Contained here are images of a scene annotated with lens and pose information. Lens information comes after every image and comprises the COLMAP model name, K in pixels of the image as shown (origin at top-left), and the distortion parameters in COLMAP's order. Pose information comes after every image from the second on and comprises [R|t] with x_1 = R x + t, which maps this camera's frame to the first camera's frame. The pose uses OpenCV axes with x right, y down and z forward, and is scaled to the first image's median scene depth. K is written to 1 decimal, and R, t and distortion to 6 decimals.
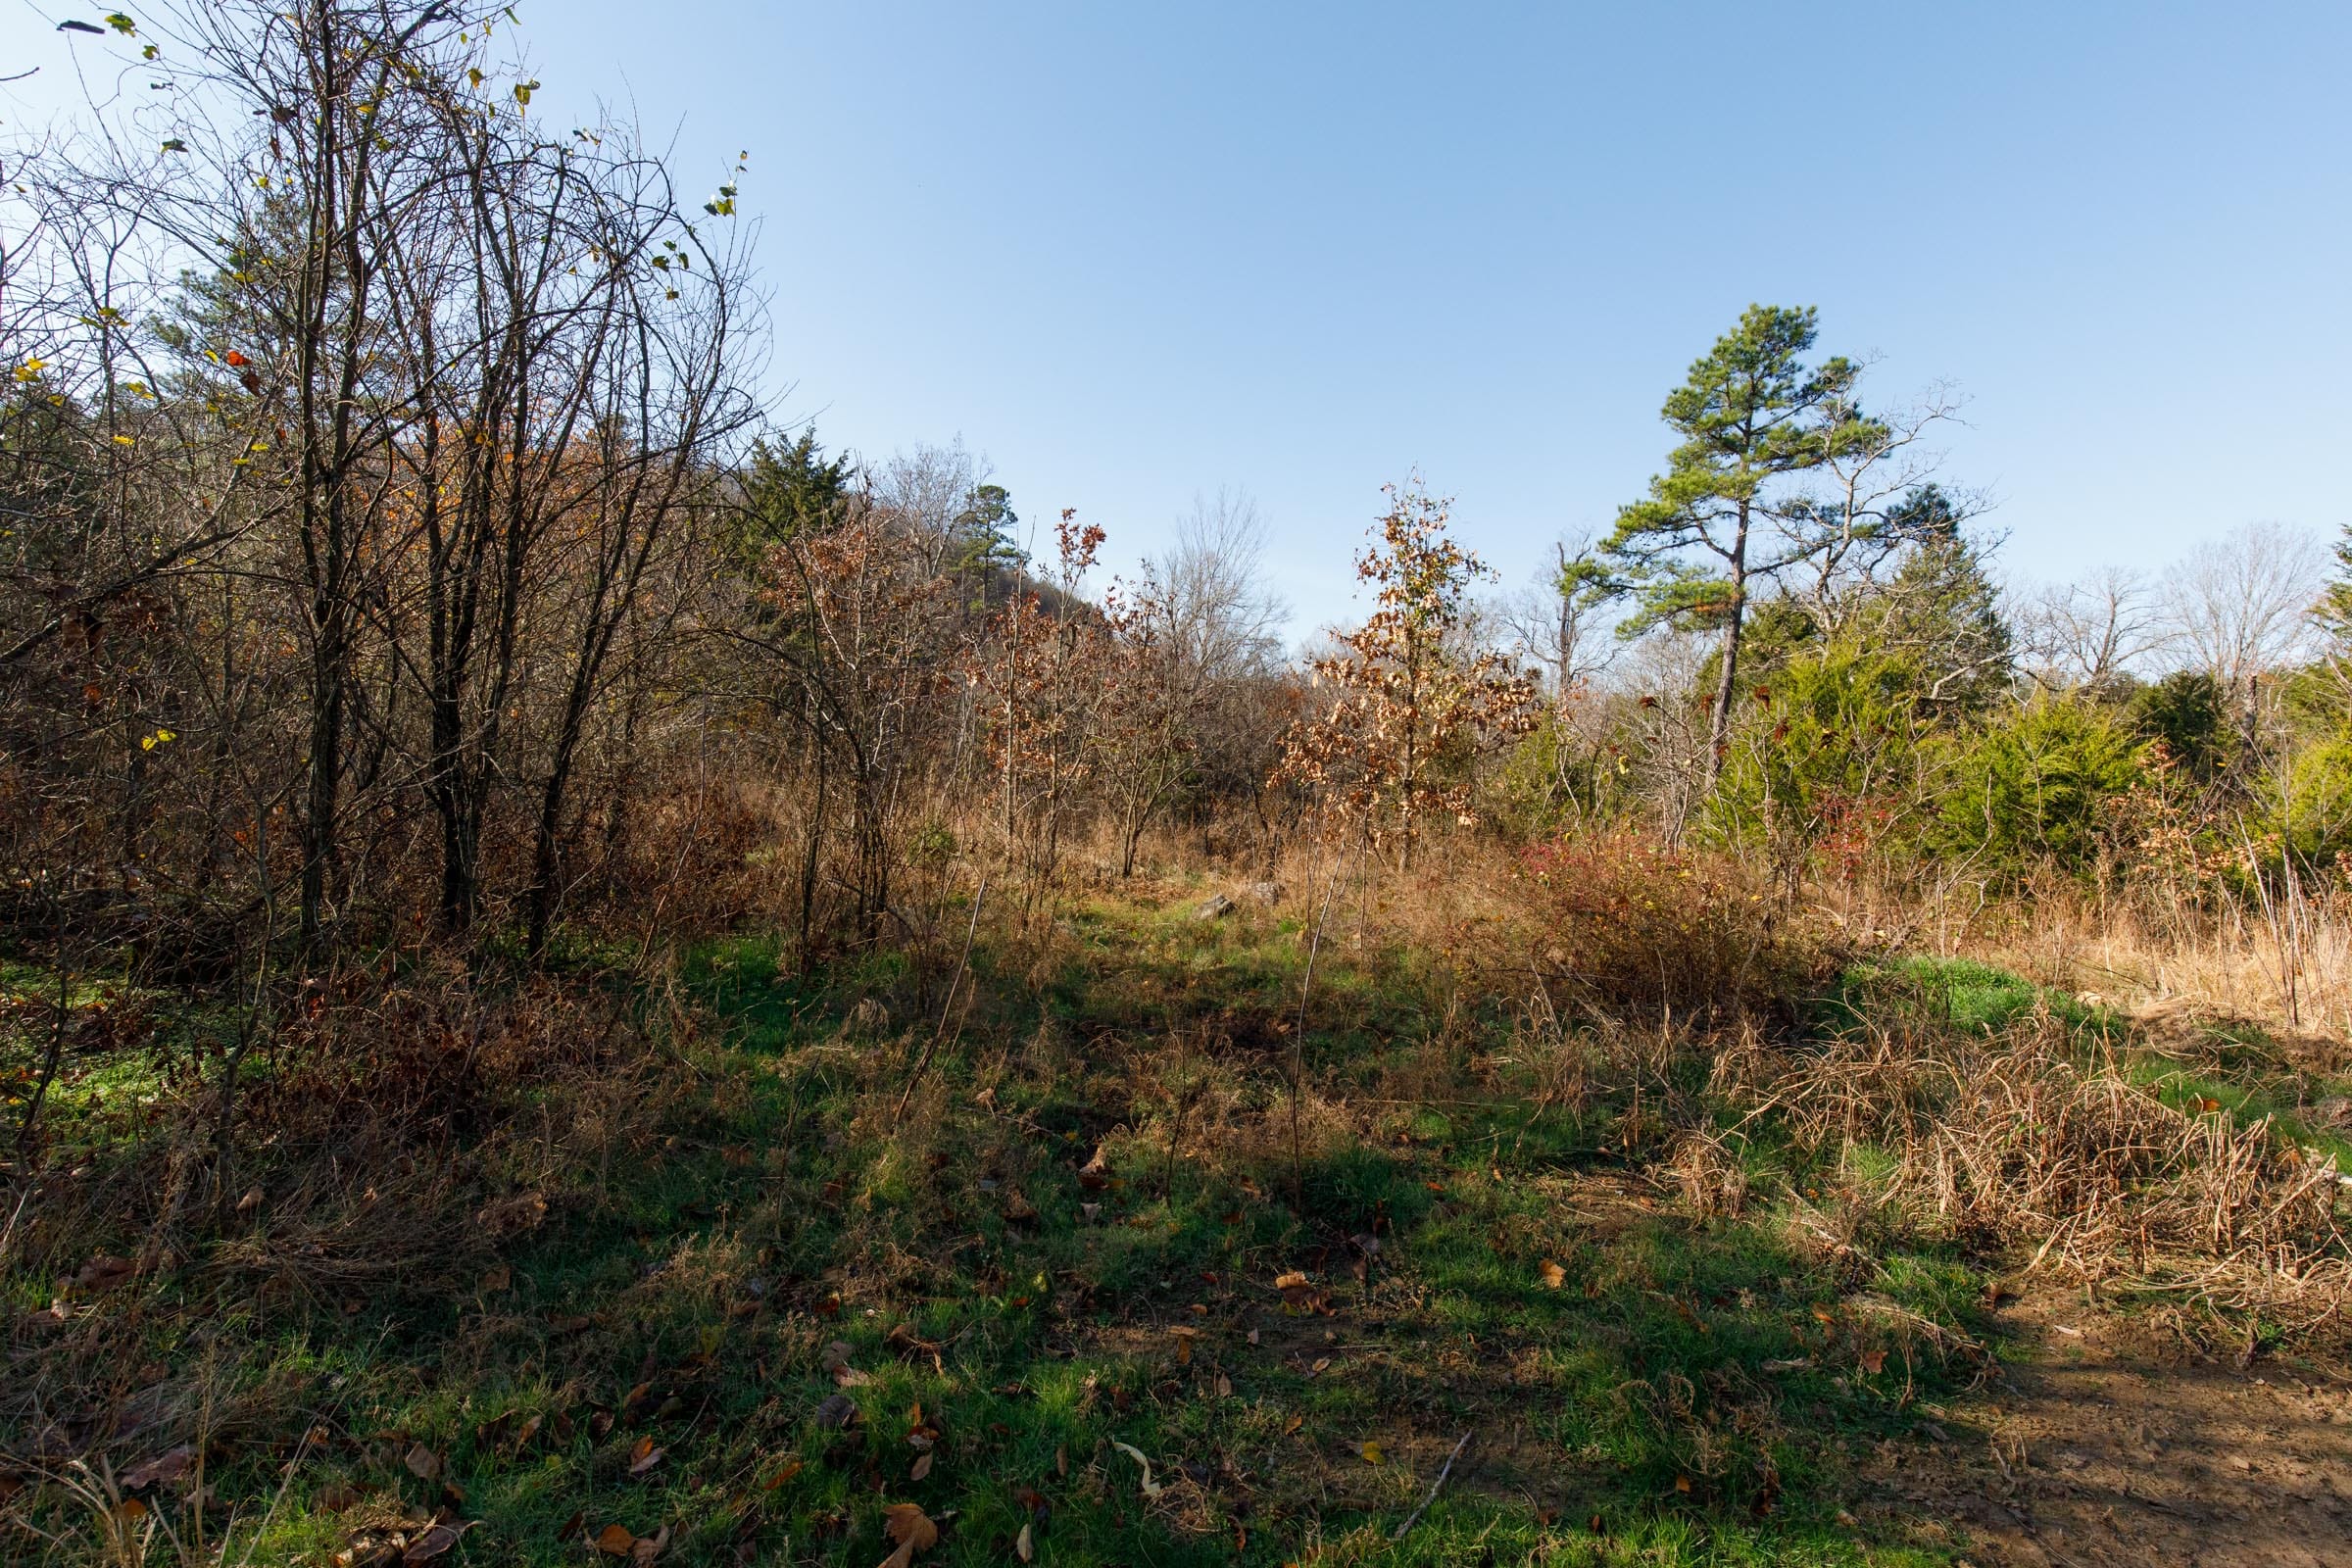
lens RADIAL K [[1047.6, 0, 1153.4], [0, 1047.6, 787.6], [0, 0, 1]] dist [0.002702, -0.001130]
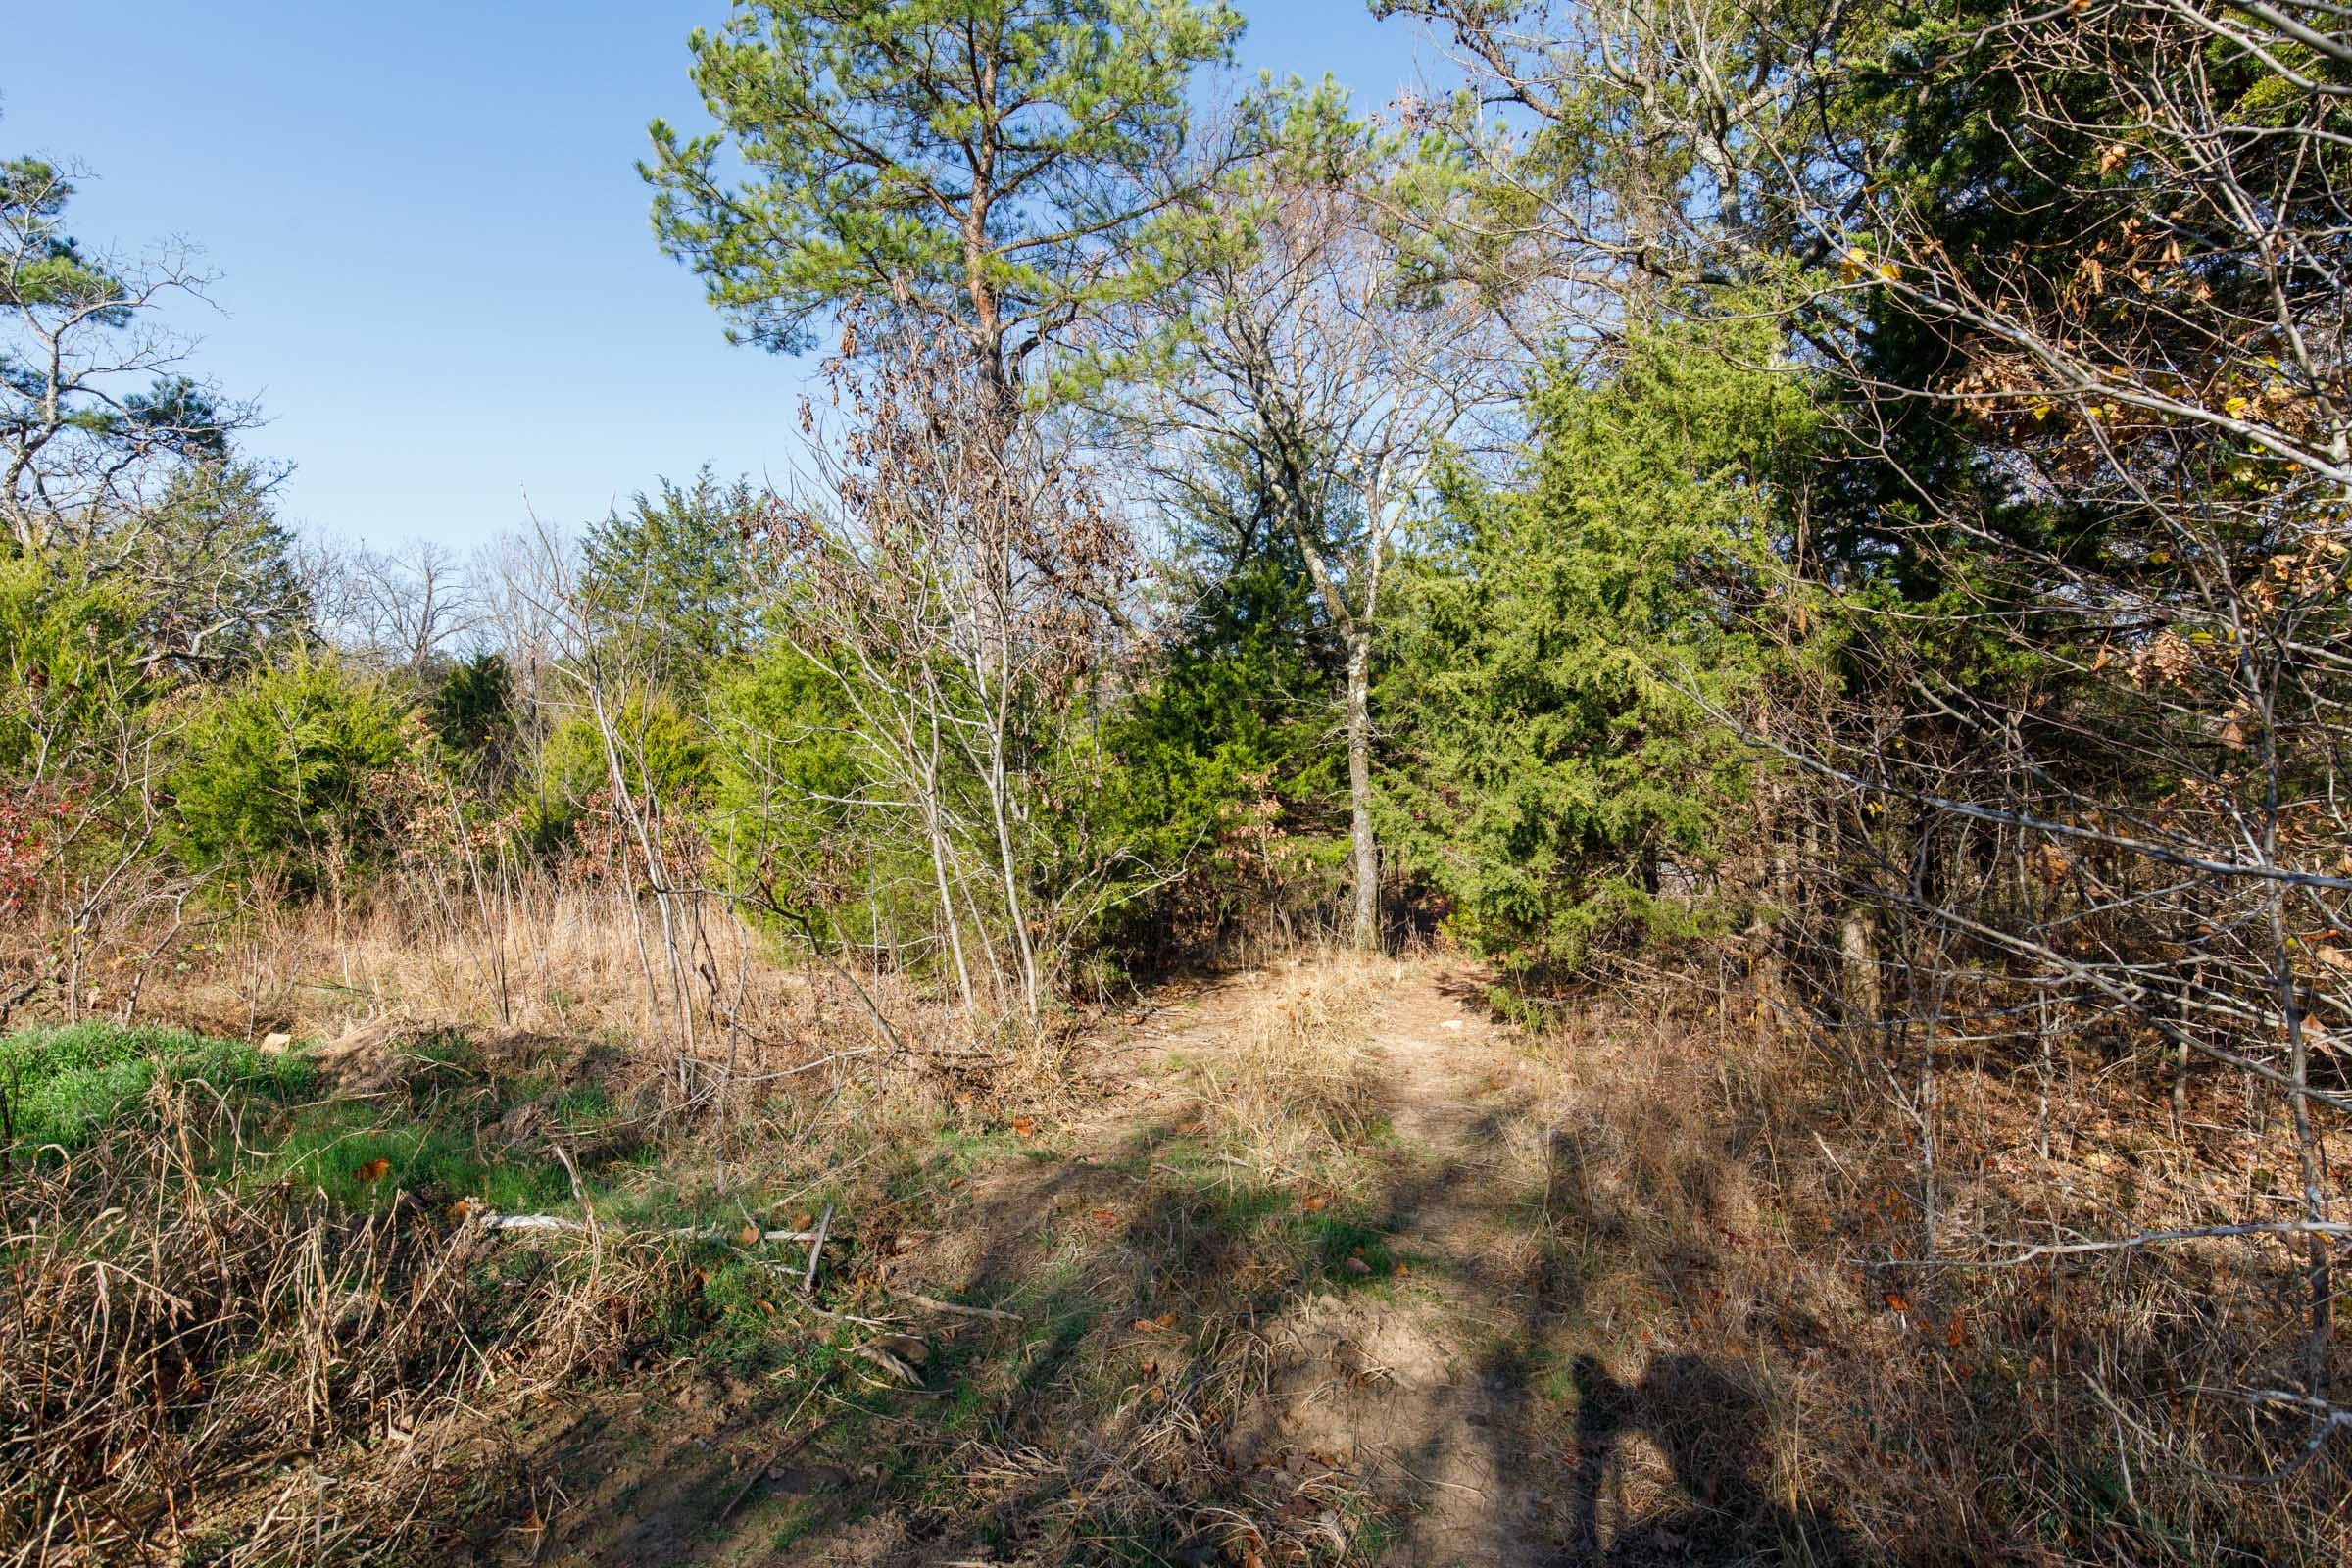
lens RADIAL K [[1047.6, 0, 1153.4], [0, 1047.6, 787.6], [0, 0, 1]] dist [0.002702, -0.001130]
pose [[0.275913, -0.033930, 0.960584, 0.242588], [0.026621, 0.999263, 0.027650, 0.012637], [-0.960814, 0.017942, 0.276613, 0.137360]]
